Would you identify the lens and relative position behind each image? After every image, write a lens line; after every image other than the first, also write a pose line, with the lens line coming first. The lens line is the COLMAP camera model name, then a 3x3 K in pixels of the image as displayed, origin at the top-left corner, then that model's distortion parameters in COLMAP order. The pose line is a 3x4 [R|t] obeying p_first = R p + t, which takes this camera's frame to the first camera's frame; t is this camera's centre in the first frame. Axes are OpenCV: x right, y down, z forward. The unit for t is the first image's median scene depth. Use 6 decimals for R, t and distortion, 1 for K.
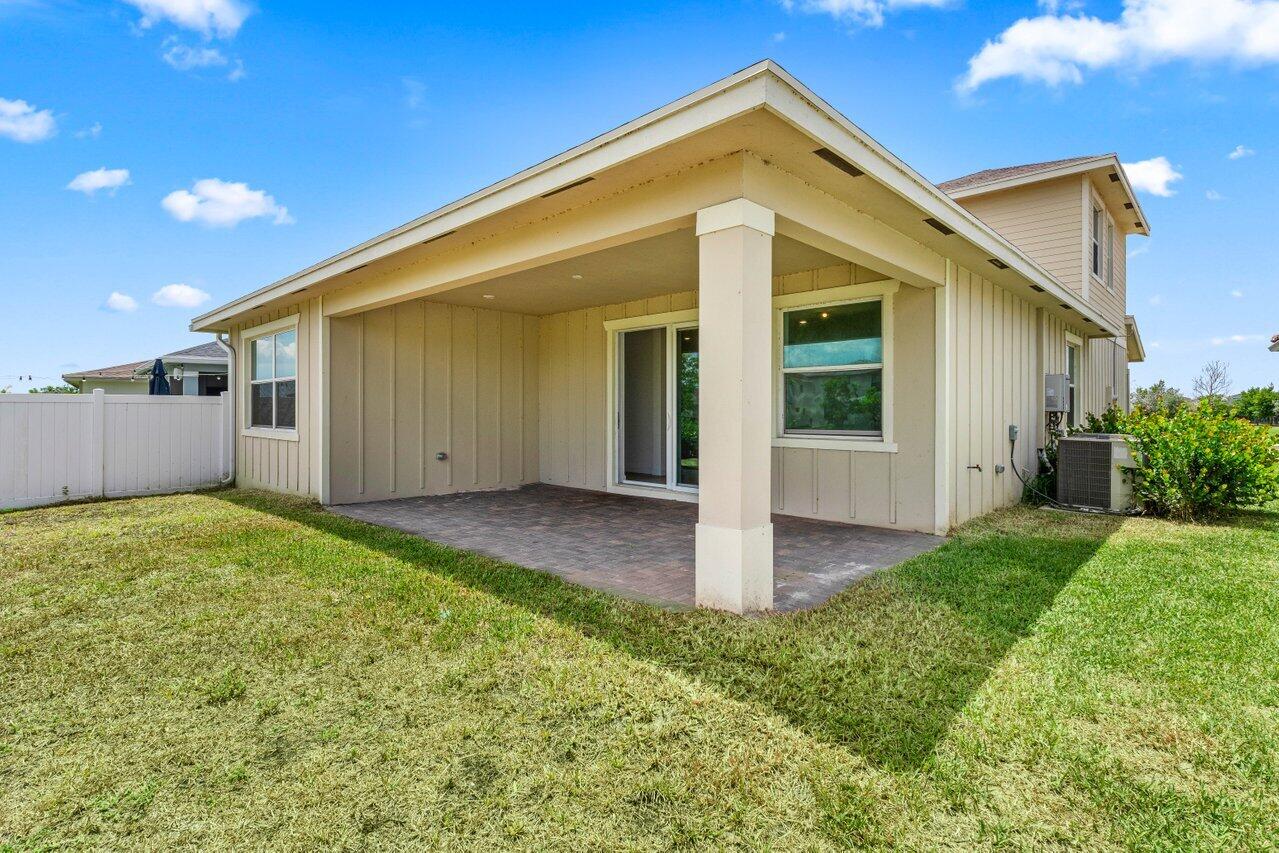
lens RADIAL K [[610.5, 0, 636.1], [0, 610.5, 405.6], [0, 0, 1]] dist [0.000142, -0.000190]
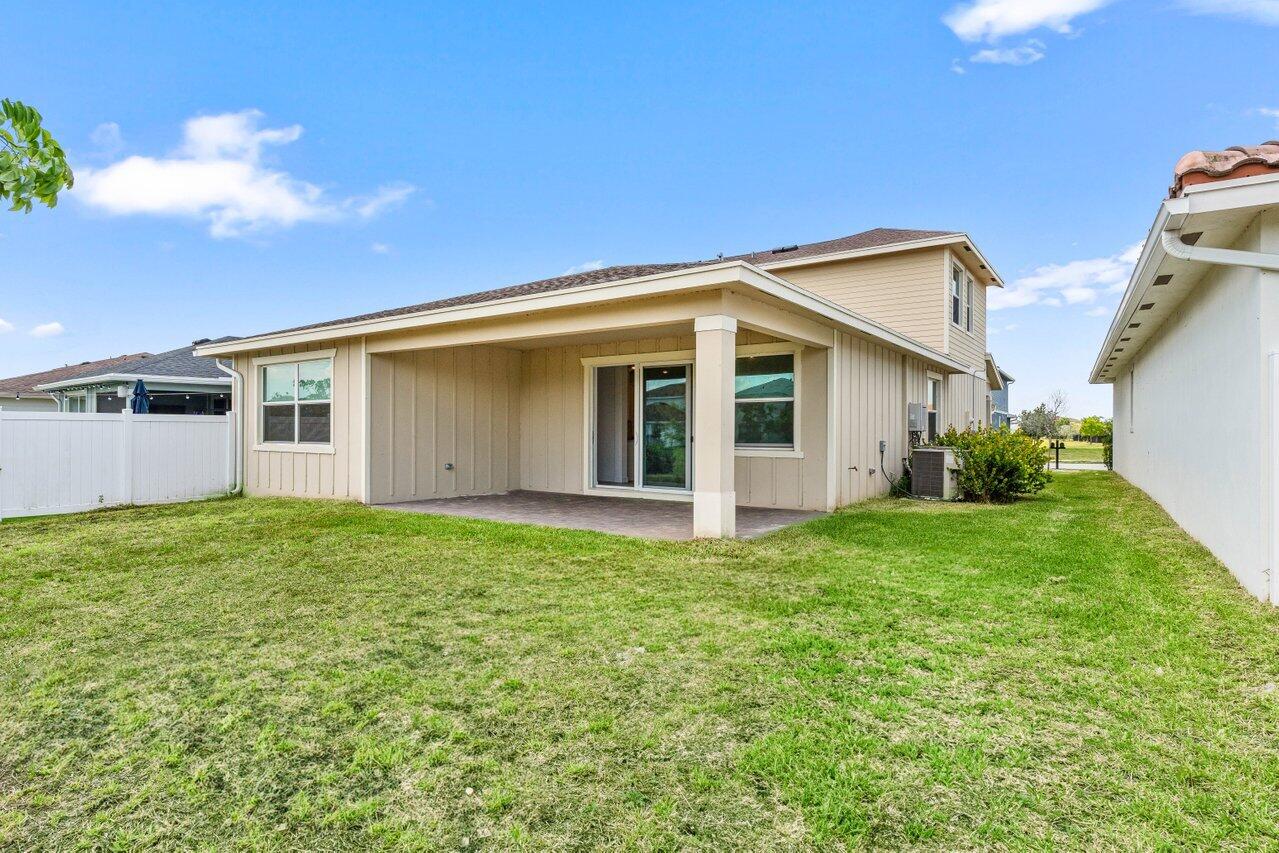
lens RADIAL K [[653.0, 0, 639.5], [0, 653.0, 426.5], [0, 0, 1]] dist [-0.000028, 0.000001]
pose [[0.988692, 0.003469, 0.149917, -0.146576], [-0.003705, 0.999992, 0.001296, 0.000093], [-0.149911, -0.001837, 0.988698, -0.366233]]
